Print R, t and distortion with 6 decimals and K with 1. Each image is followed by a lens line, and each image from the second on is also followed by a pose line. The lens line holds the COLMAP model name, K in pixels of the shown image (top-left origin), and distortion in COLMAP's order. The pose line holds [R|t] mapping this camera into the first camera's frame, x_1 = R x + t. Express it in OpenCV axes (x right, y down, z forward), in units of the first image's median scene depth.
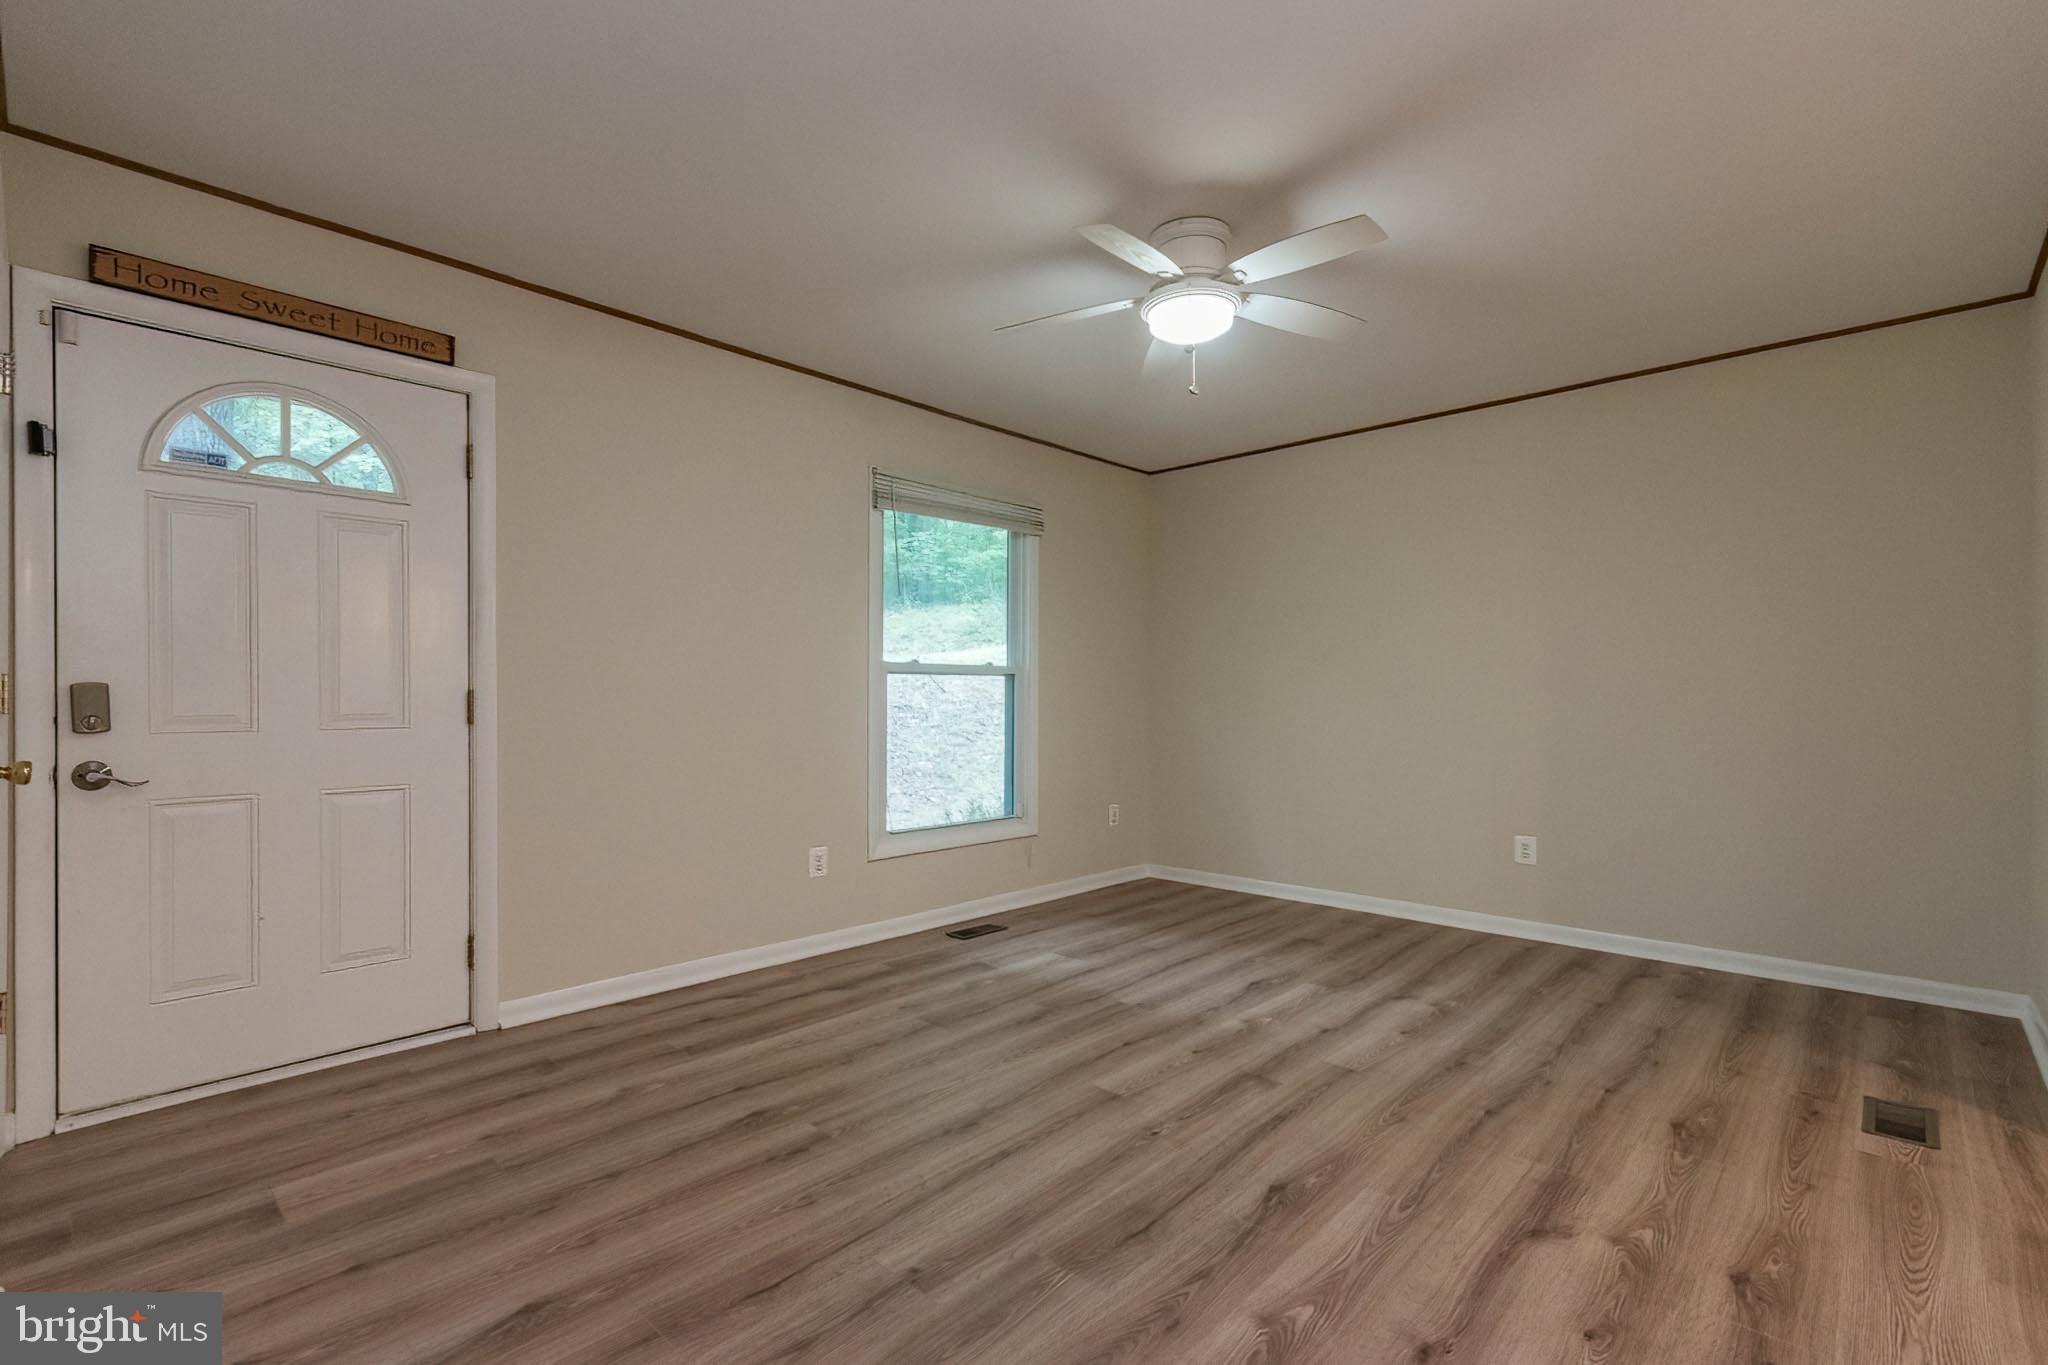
lens RADIAL K [[929.2, 0, 981.5], [0, 929.2, 692.5], [0, 0, 1]] dist [0.000838, 0.000055]
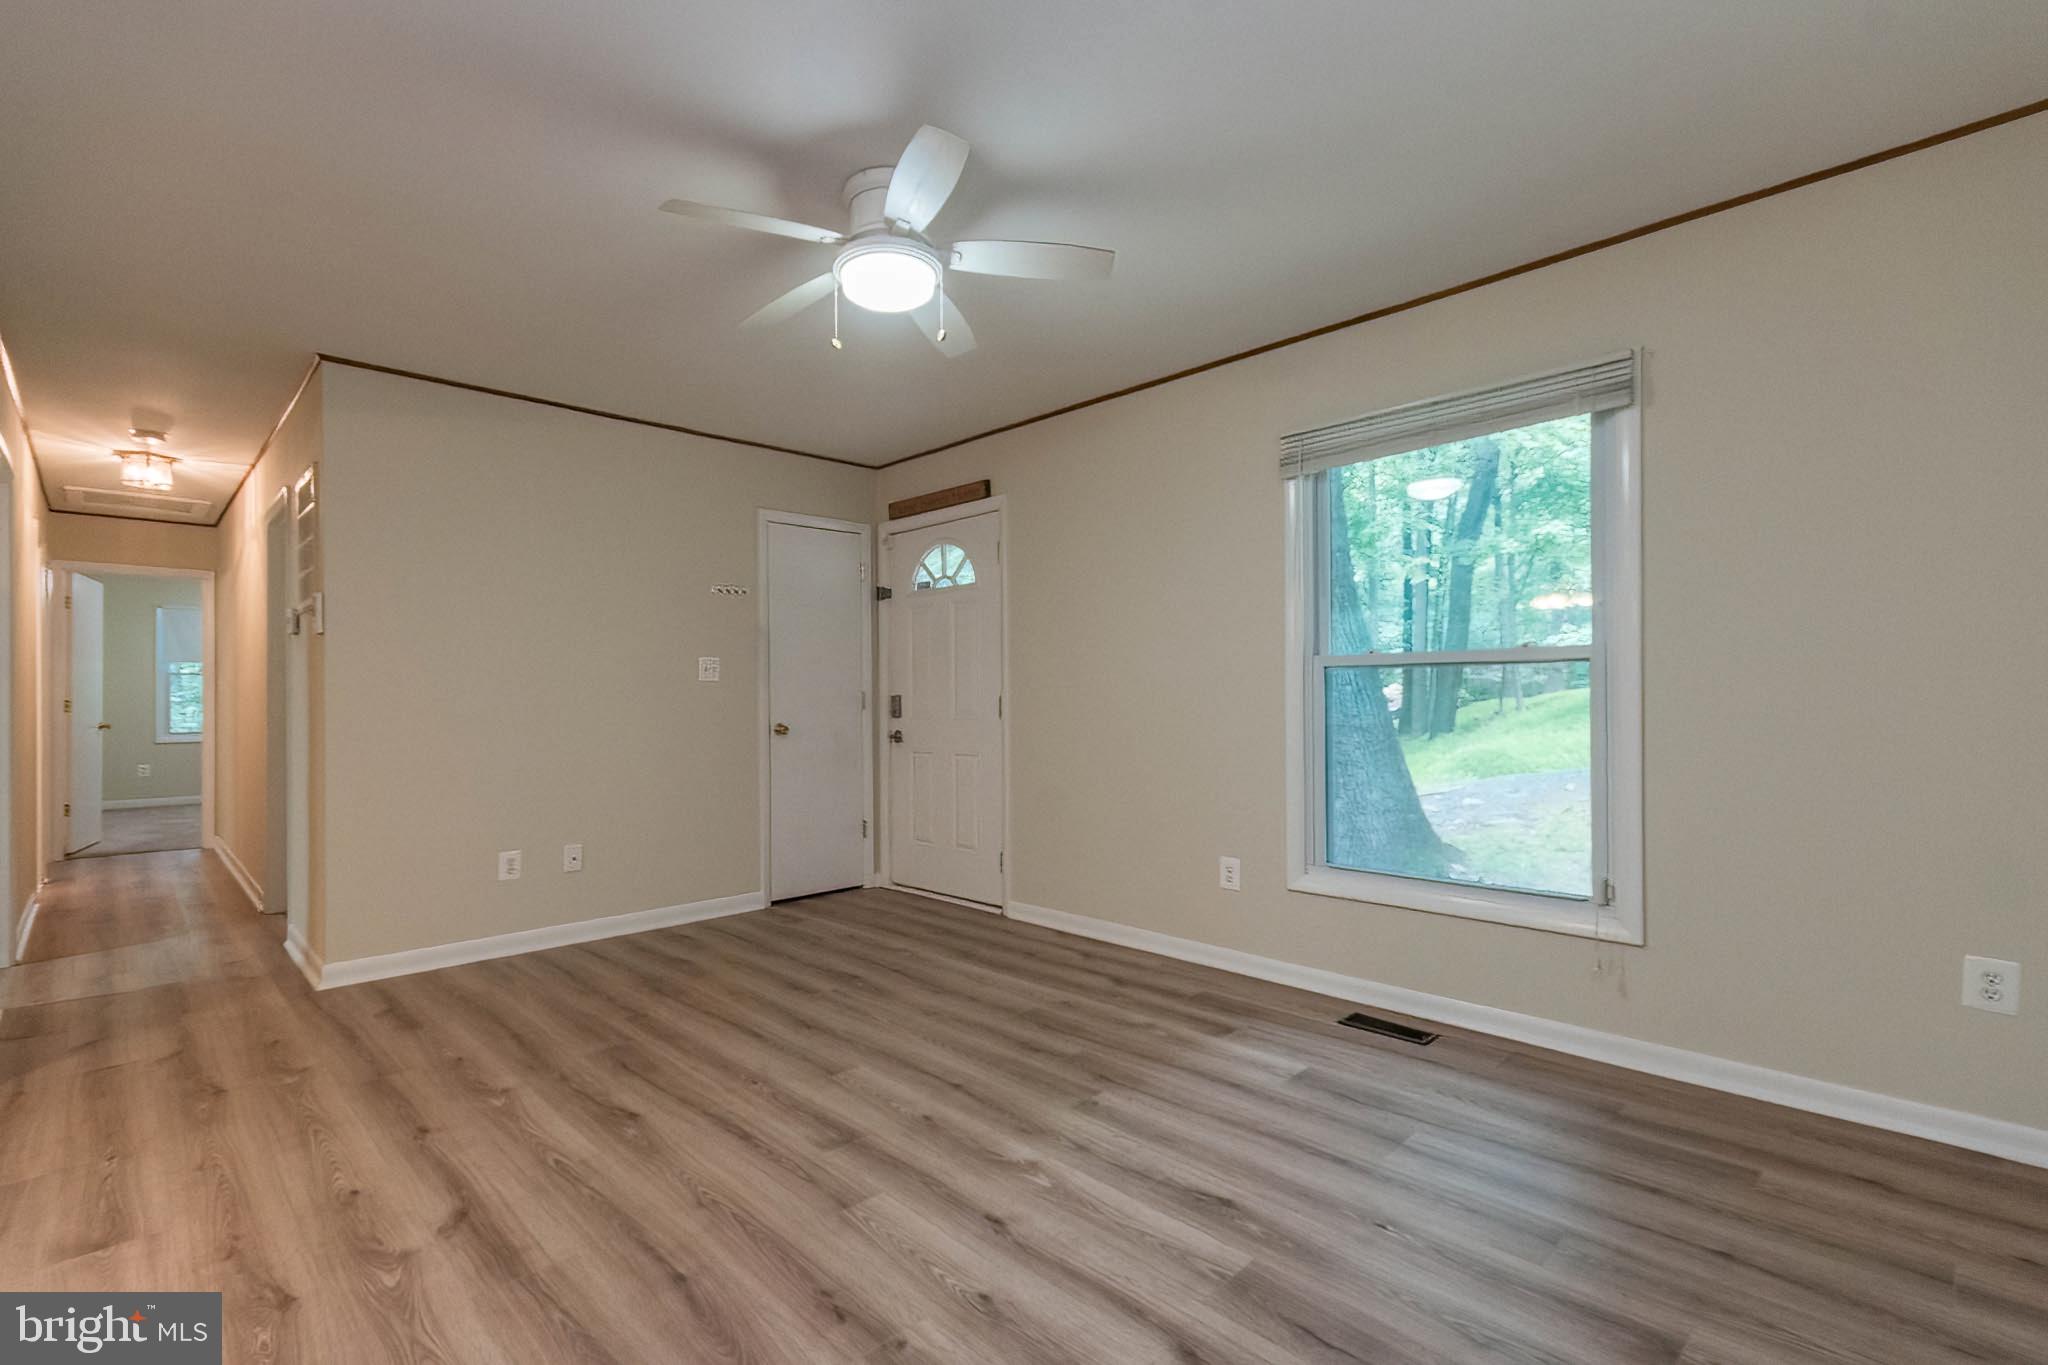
lens RADIAL K [[948.4, 0, 1007.1], [0, 948.4, 700.7], [0, 0, 1]] dist [0.011488, -0.000088]
pose [[-0.038300, 0.001633, -0.999265, 1.066557], [0.013266, 0.999911, 0.001125, 0.001120], [0.999178, -0.013213, -0.038318, 1.072885]]
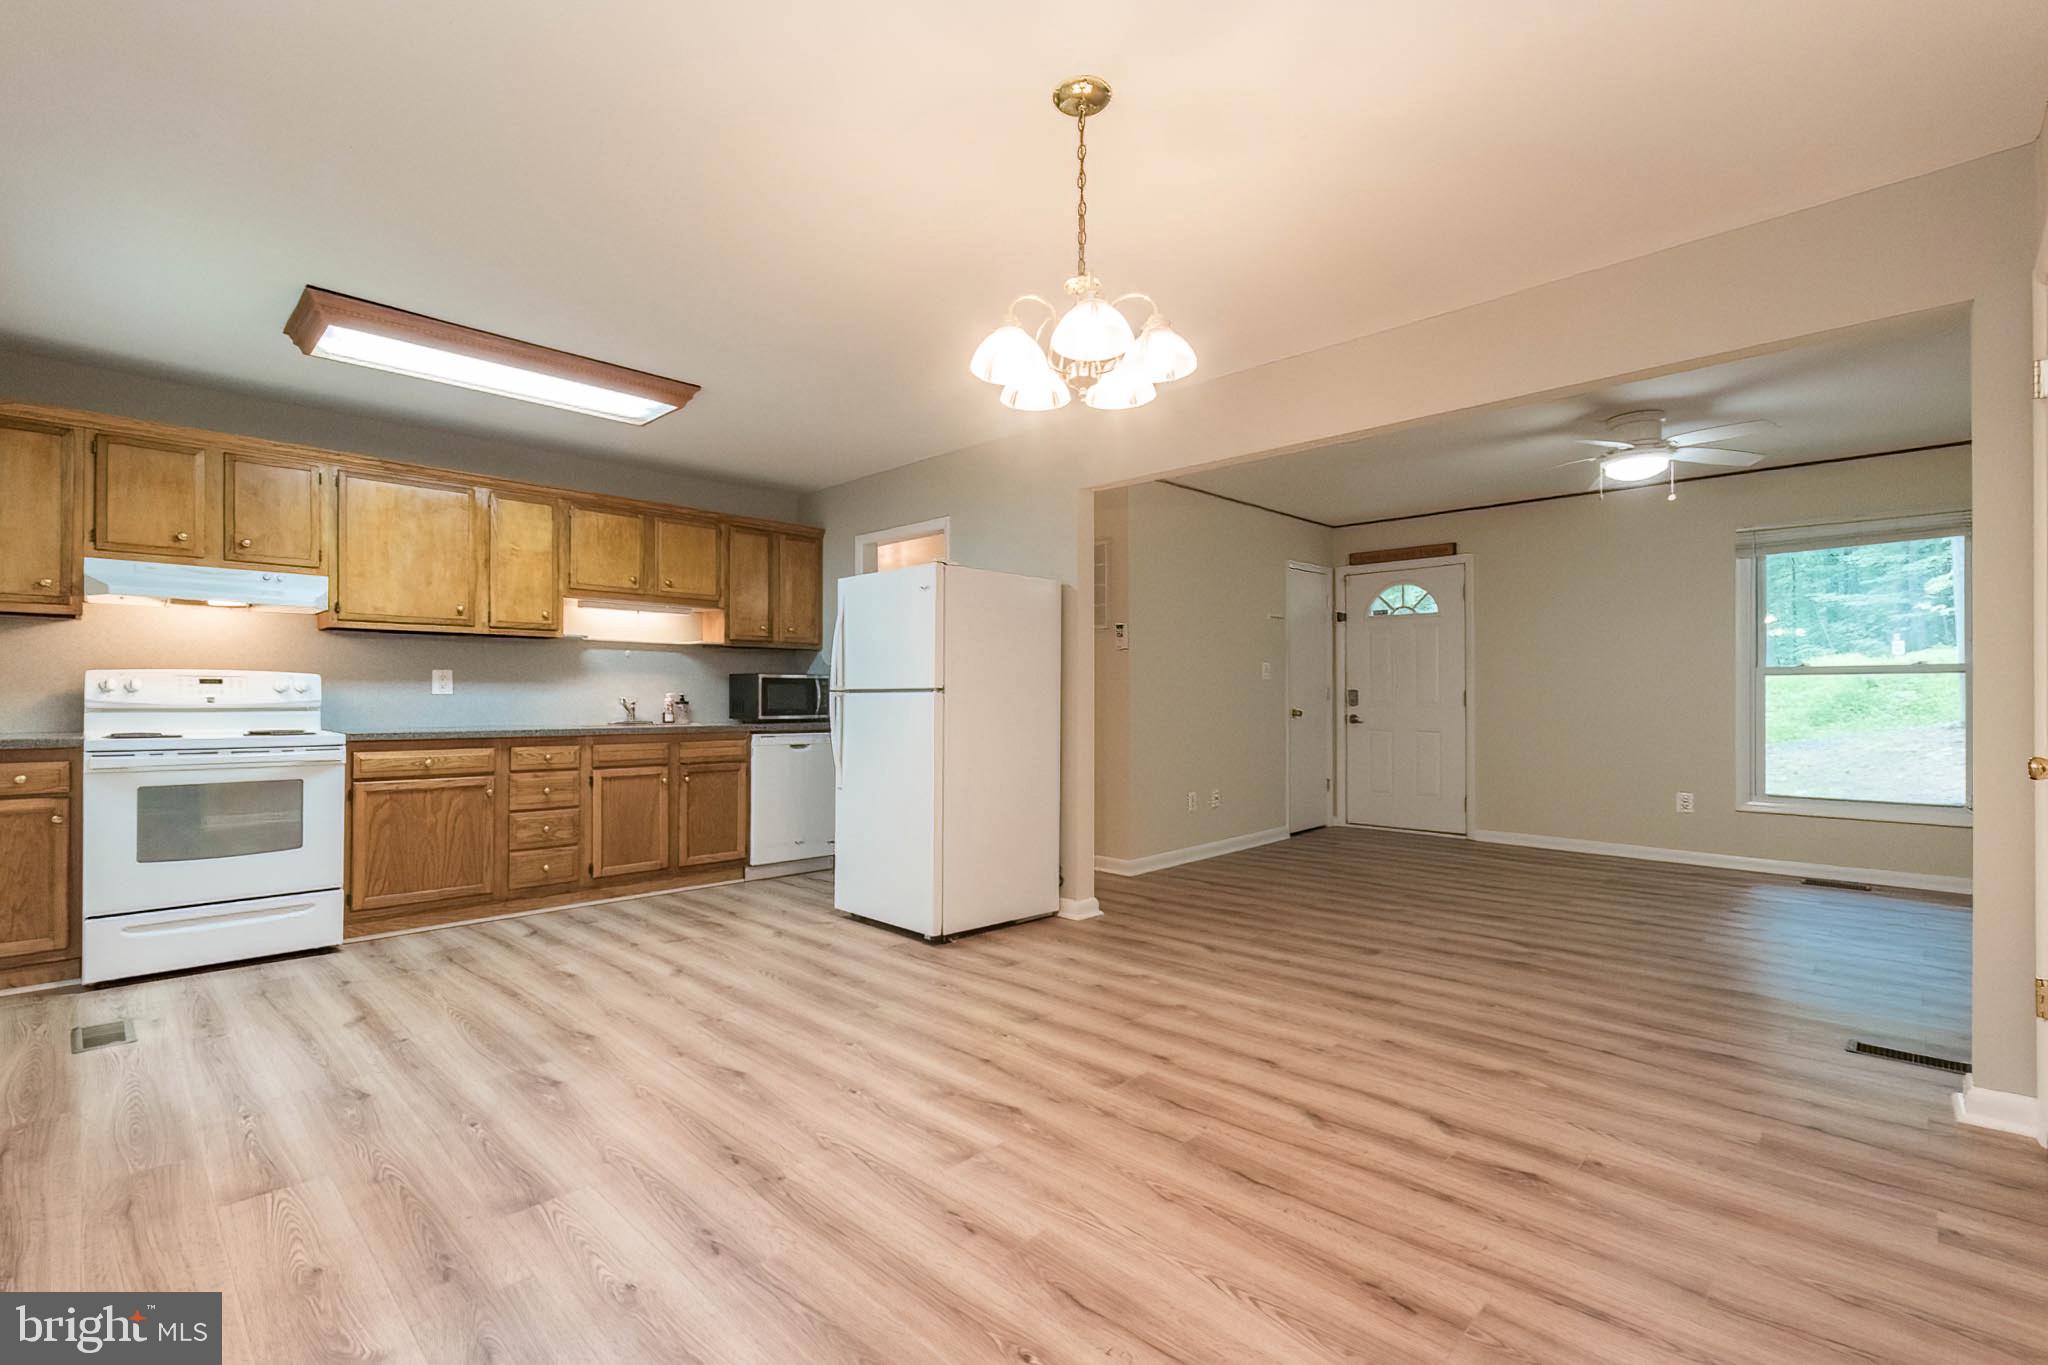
lens RADIAL K [[937.6, 0, 1033.5], [0, 937.6, 689.0], [0, 0, 1]] dist [0.013992, 0.000427]
pose [[0.009006, -0.006121, -0.999941, 1.784787], [0.008848, 0.999943, -0.006042, -0.004308], [0.999920, -0.008793, 0.009060, -0.092495]]
